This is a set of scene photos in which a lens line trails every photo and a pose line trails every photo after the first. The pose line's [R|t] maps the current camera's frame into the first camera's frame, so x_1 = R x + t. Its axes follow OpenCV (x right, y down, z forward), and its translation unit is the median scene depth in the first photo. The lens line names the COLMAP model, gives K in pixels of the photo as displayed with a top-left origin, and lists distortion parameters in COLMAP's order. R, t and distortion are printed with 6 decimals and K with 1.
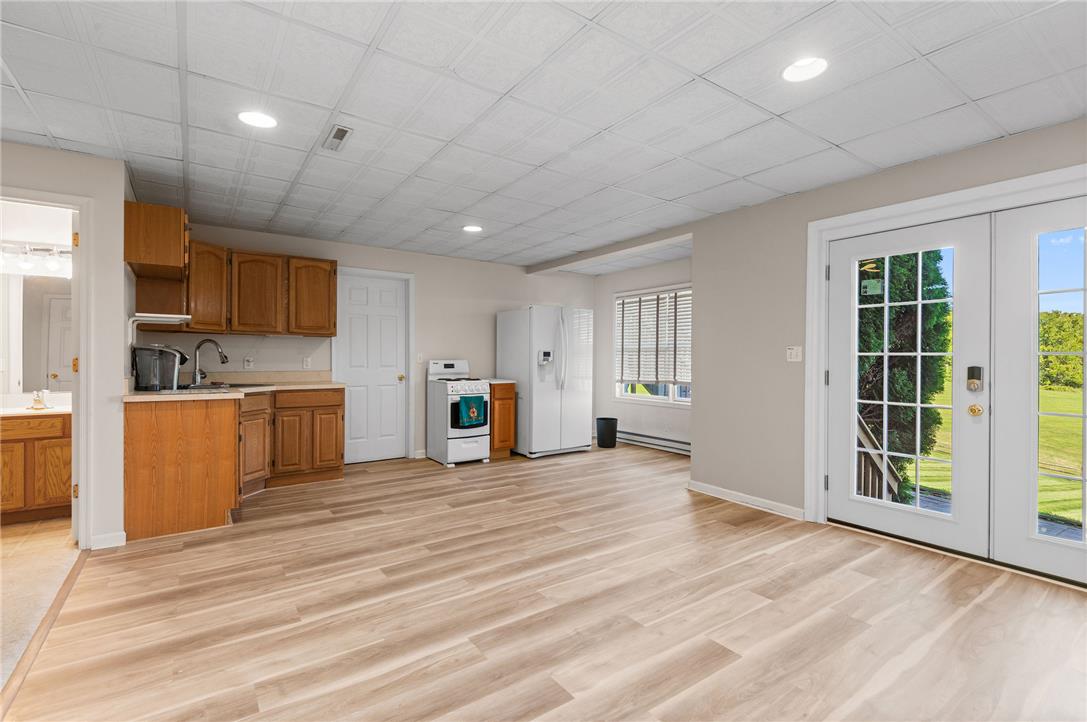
lens RADIAL K [[510.4, 0, 547.3], [0, 510.4, 362.1], [0, 0, 1]] dist [0.019932, -0.009310]
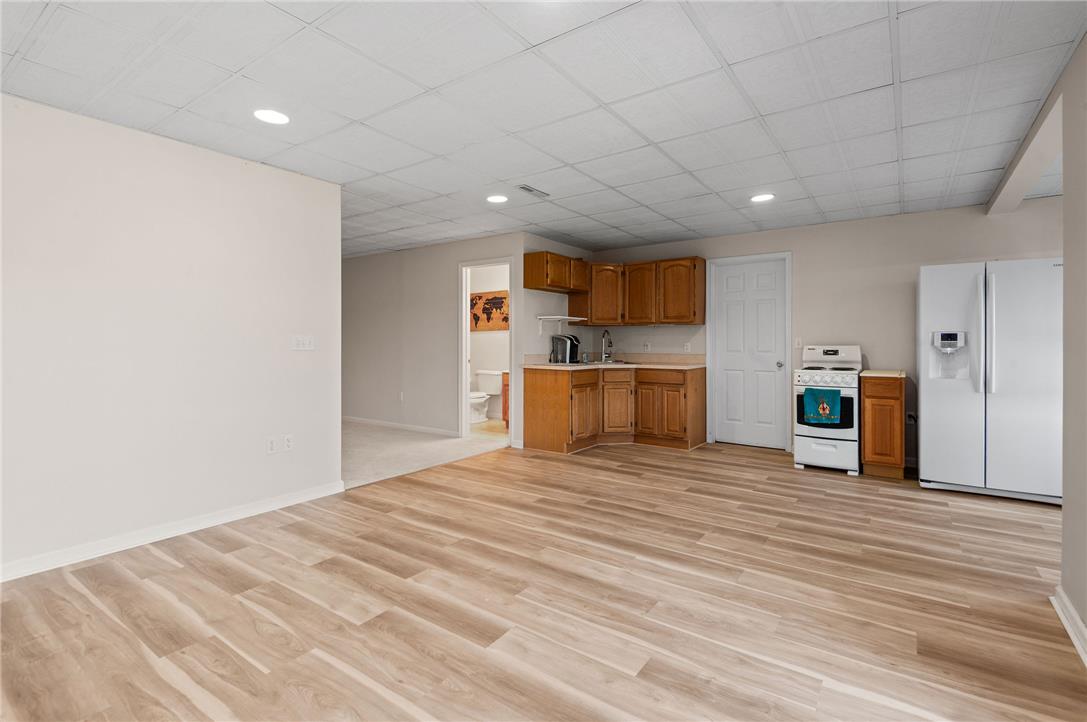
lens RADIAL K [[510.4, 0, 533.1], [0, 510.4, 338.0], [0, 0, 1]] dist [0.019932, -0.009310]
pose [[0.305564, -0.010881, -0.952109, 0.733503], [-0.010379, 0.999837, -0.014757, 0.001567], [0.952115, 0.014391, 0.305401, 0.430202]]
